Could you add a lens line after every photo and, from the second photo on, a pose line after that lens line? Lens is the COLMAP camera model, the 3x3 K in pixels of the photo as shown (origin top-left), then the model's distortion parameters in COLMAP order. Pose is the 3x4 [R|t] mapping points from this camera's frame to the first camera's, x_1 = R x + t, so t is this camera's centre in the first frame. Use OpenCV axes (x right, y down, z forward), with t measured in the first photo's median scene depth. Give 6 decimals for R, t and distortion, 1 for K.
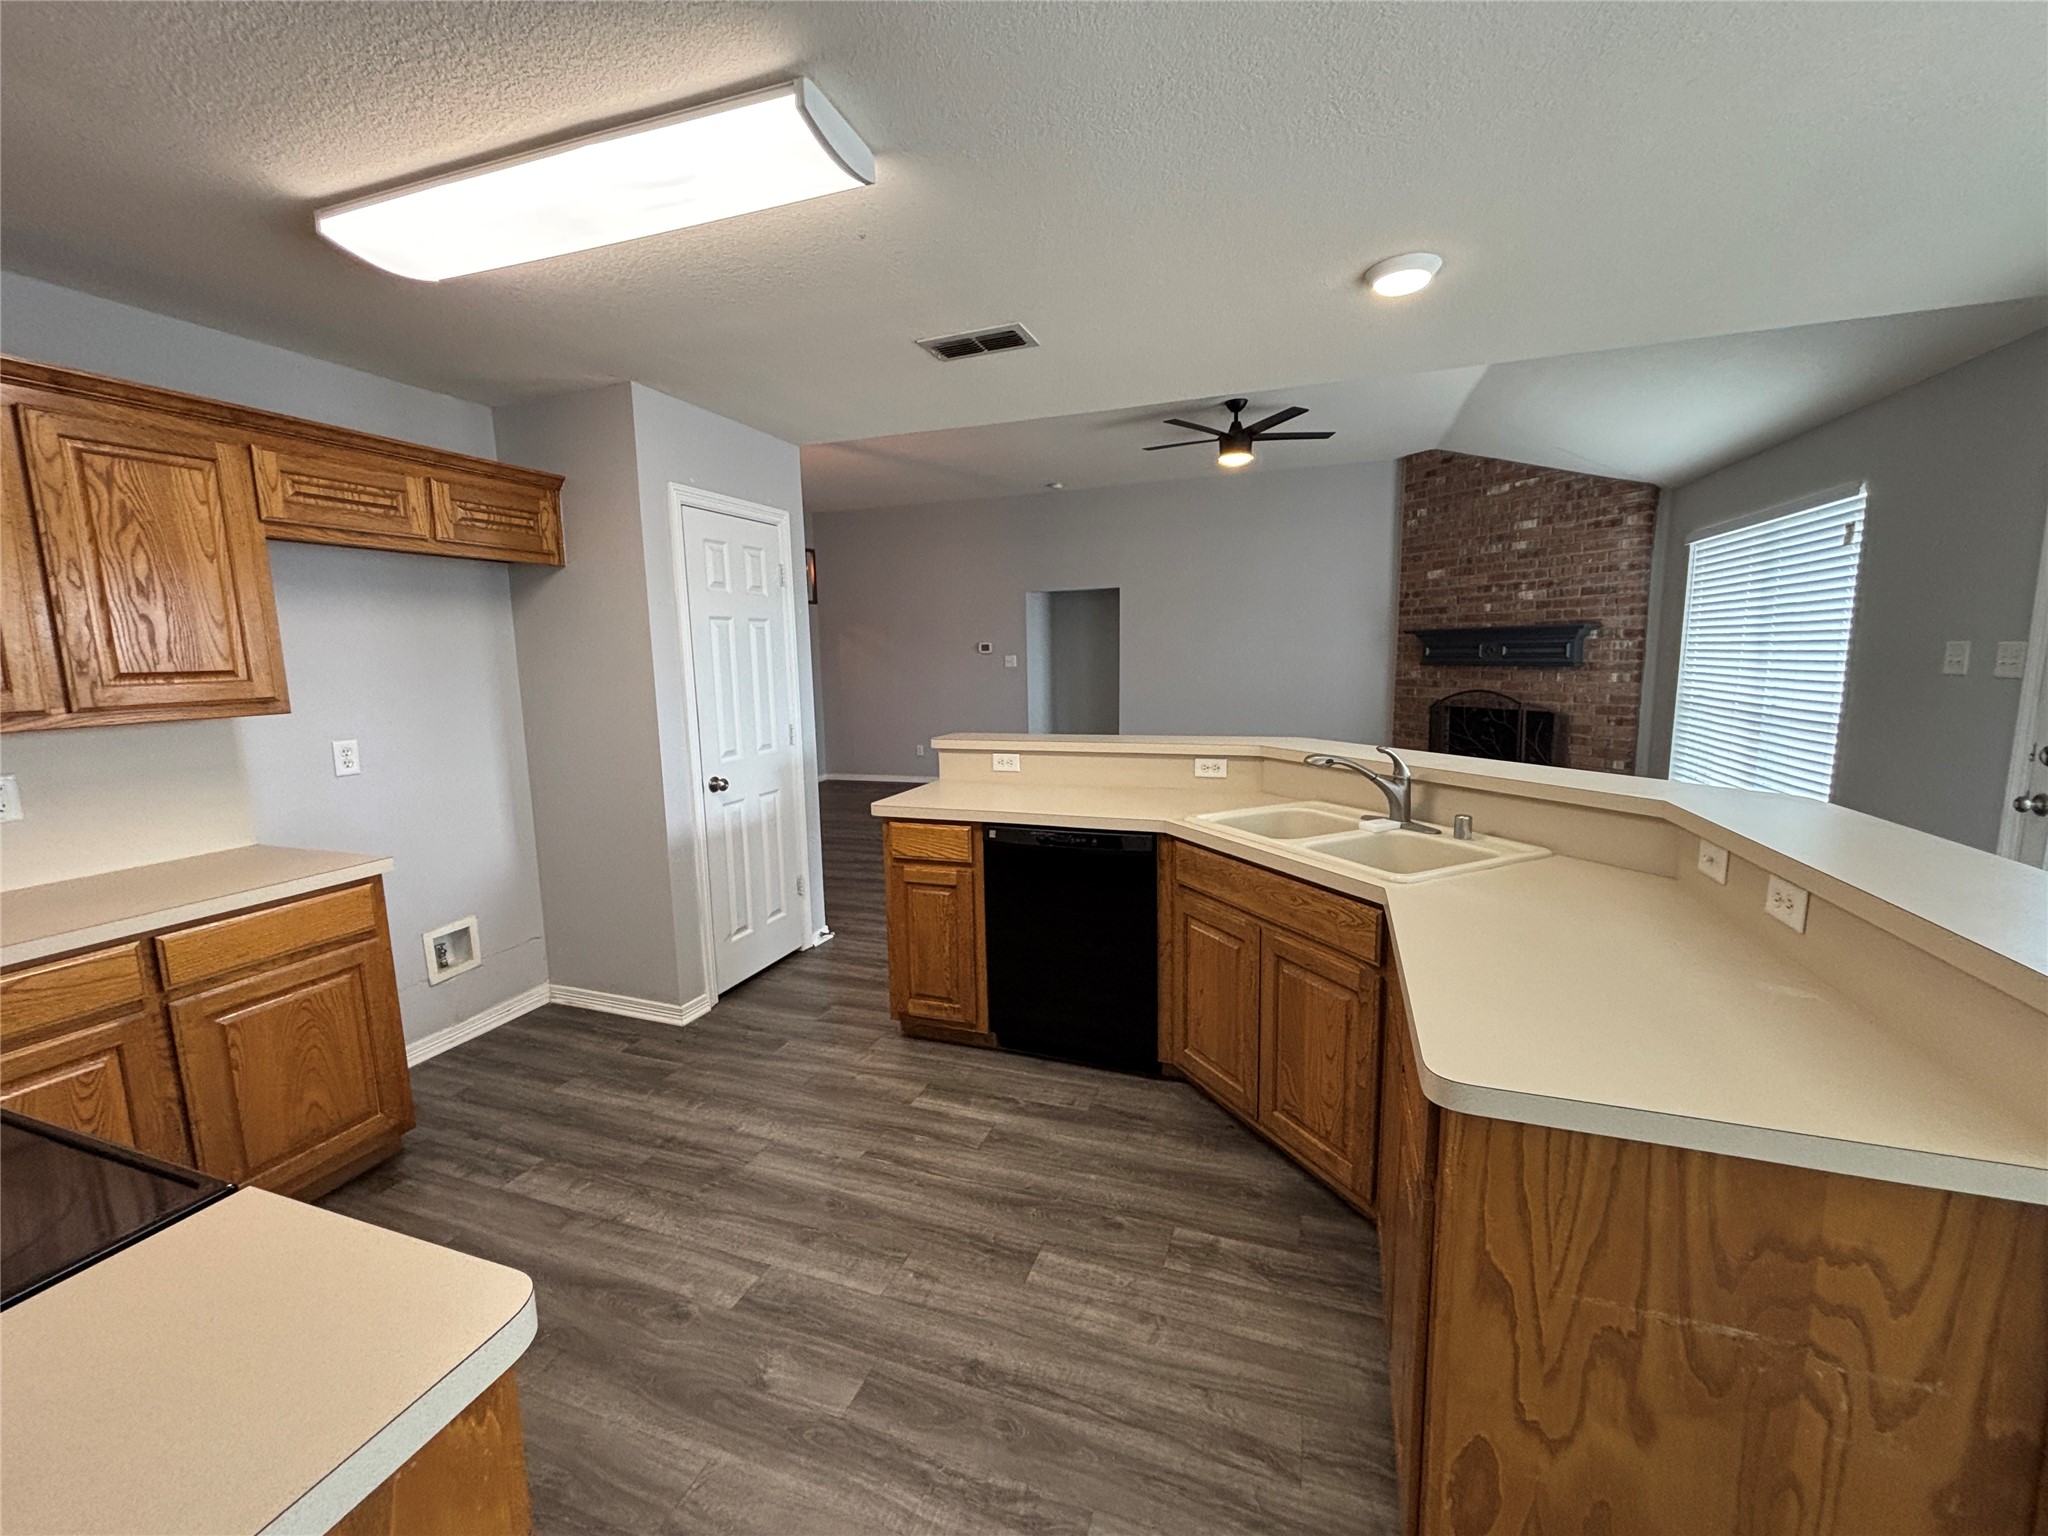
lens RADIAL K [[829.2, 0, 1018.3], [0, 829.2, 767.2], [0, 0, 1]] dist [0.003965, 0.000357]
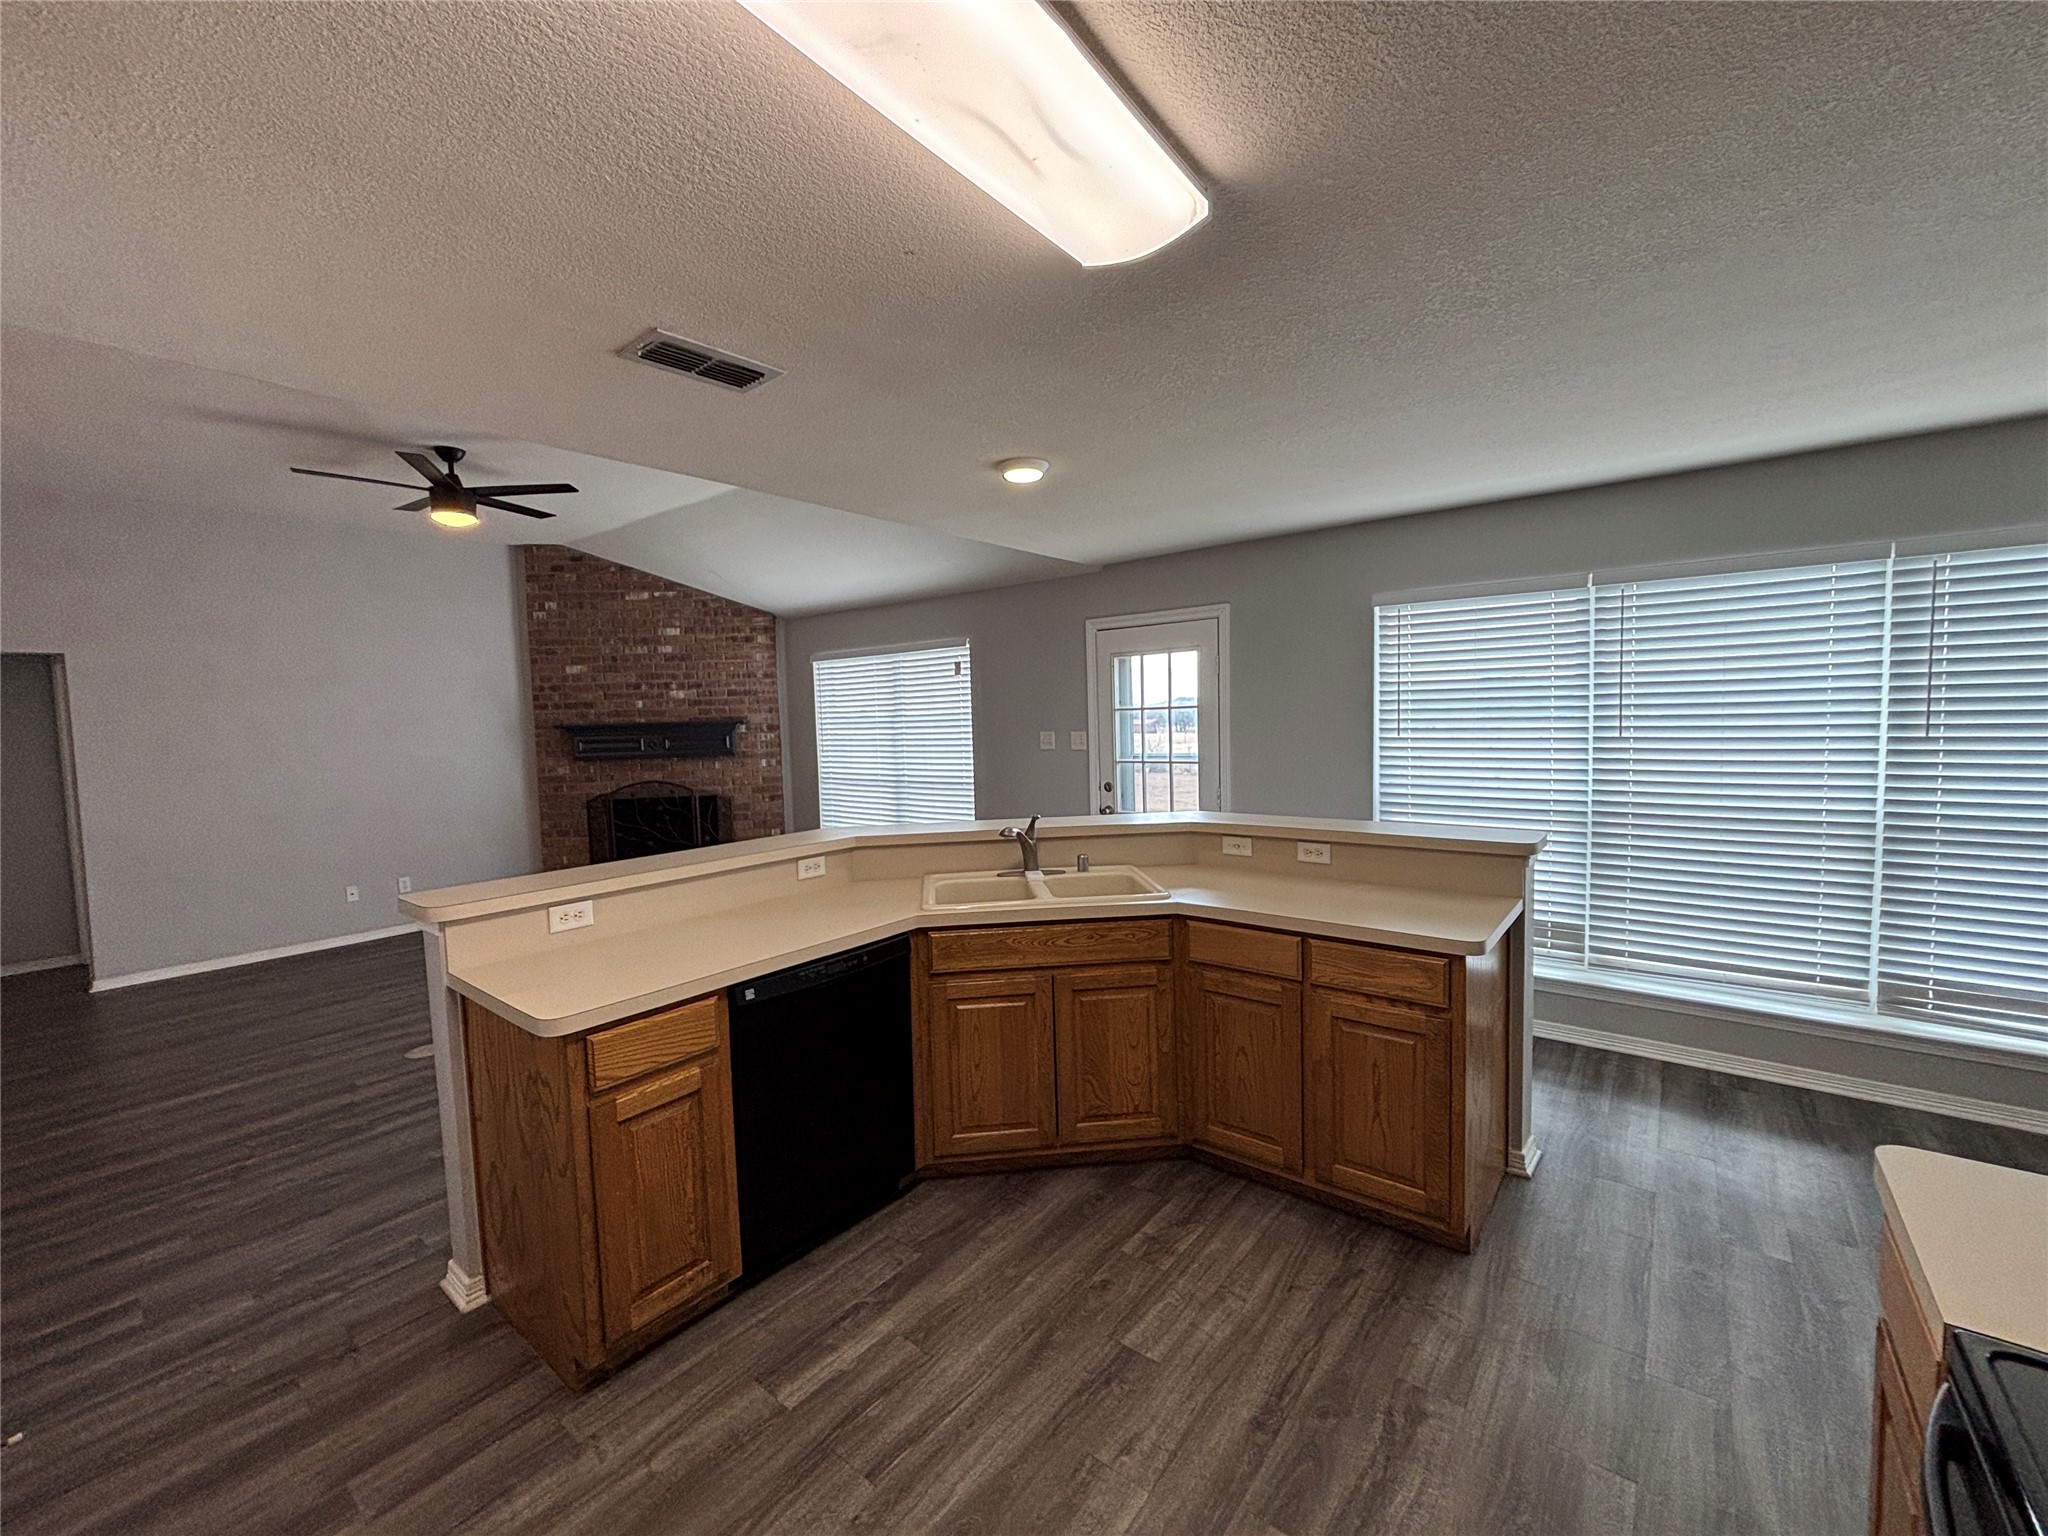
lens RADIAL K [[829.2, 0, 1023.2], [0, 829.2, 763.9], [0, 0, 1]] dist [0.003965, 0.000357]
pose [[0.321356, -0.046729, 0.945805, -0.331183], [0.155268, 0.987864, -0.003949, -0.042582], [-0.934143, 0.148122, 0.324711, 0.245042]]
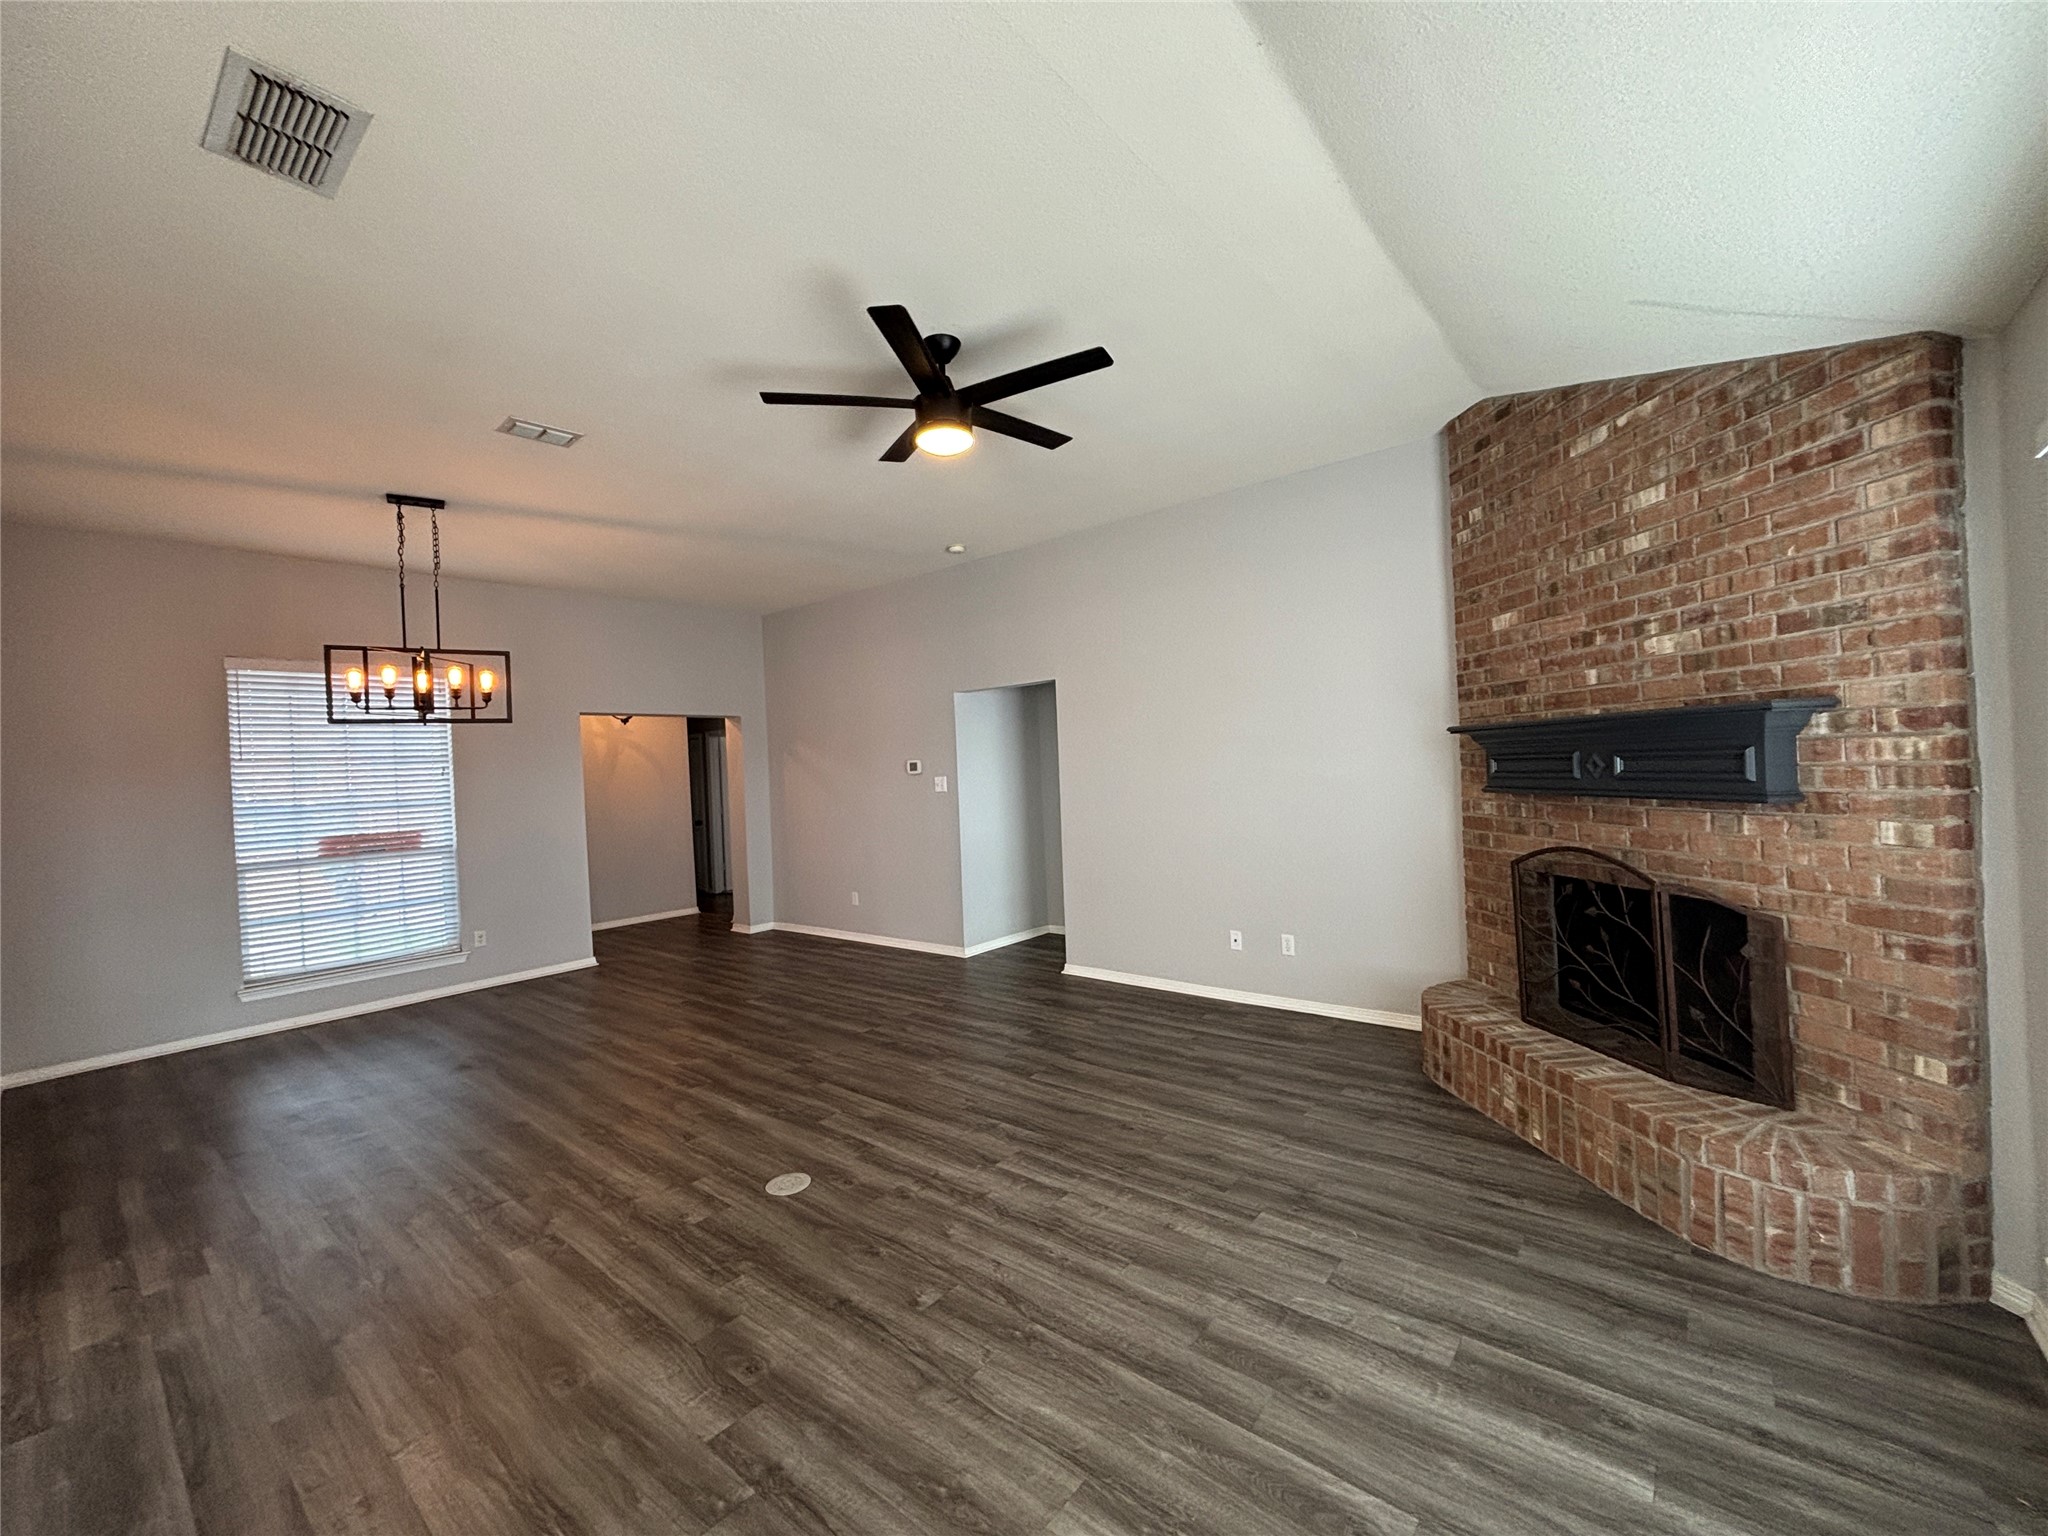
lens RADIAL K [[829.2, 0, 1005.6], [0, 829.2, 767.6], [0, 0, 1]] dist [0.003965, 0.000357]
pose [[0.939441, -0.020324, -0.342107, 0.475986], [-0.024261, 0.991791, -0.125545, -0.081484], [0.341850, 0.126242, 0.931237, 0.508291]]
